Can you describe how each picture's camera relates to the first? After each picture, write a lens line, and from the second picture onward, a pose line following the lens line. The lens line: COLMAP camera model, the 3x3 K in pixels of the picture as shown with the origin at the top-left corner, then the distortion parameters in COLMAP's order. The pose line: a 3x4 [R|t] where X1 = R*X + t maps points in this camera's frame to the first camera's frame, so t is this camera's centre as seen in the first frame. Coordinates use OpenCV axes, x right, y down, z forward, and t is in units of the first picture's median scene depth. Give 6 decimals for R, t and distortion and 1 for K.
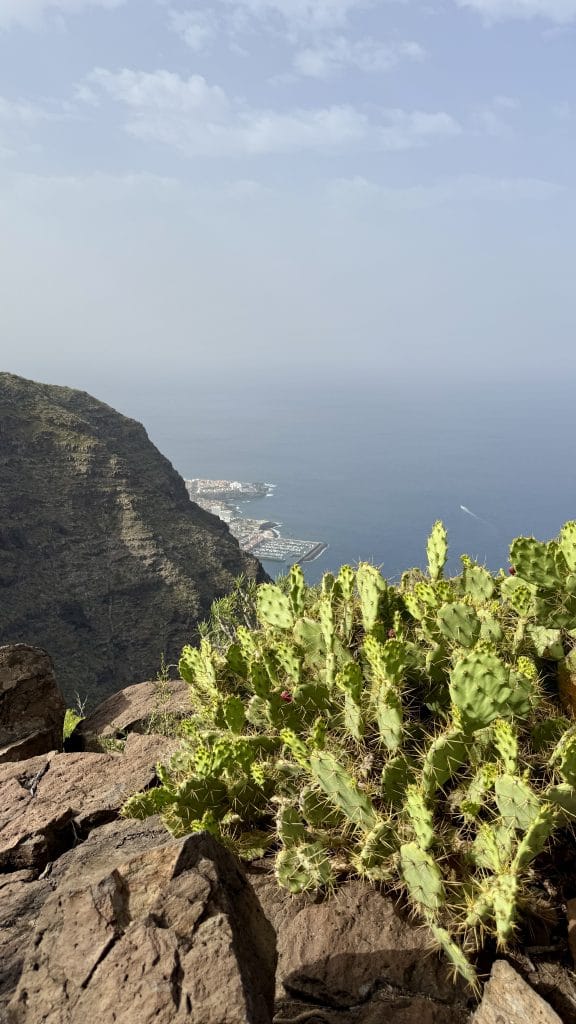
lens RADIAL K [[676.5, 0, 283.6], [0, 676.5, 502.0], [0, 0, 1]] dist [0.030404, -0.014373]
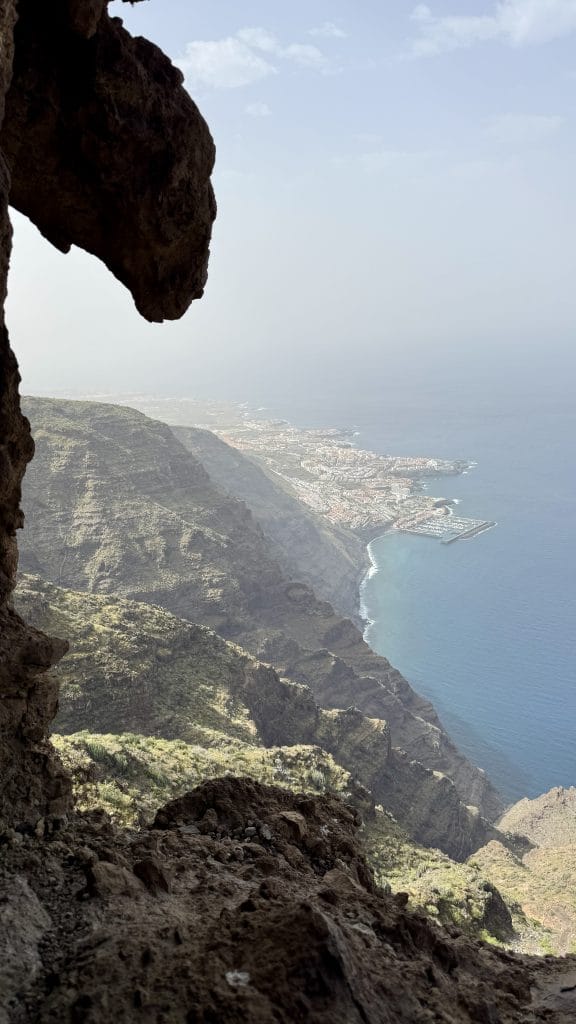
lens RADIAL K [[676.5, 0, 282.1], [0, 676.5, 504.7], [0, 0, 1]] dist [0.030404, -0.014373]
pose [[0.916025, 0.018474, -0.400696, 0.688266], [-0.002192, 0.999154, 0.041055, -0.018490], [0.401116, -0.036729, 0.915291, -0.132137]]
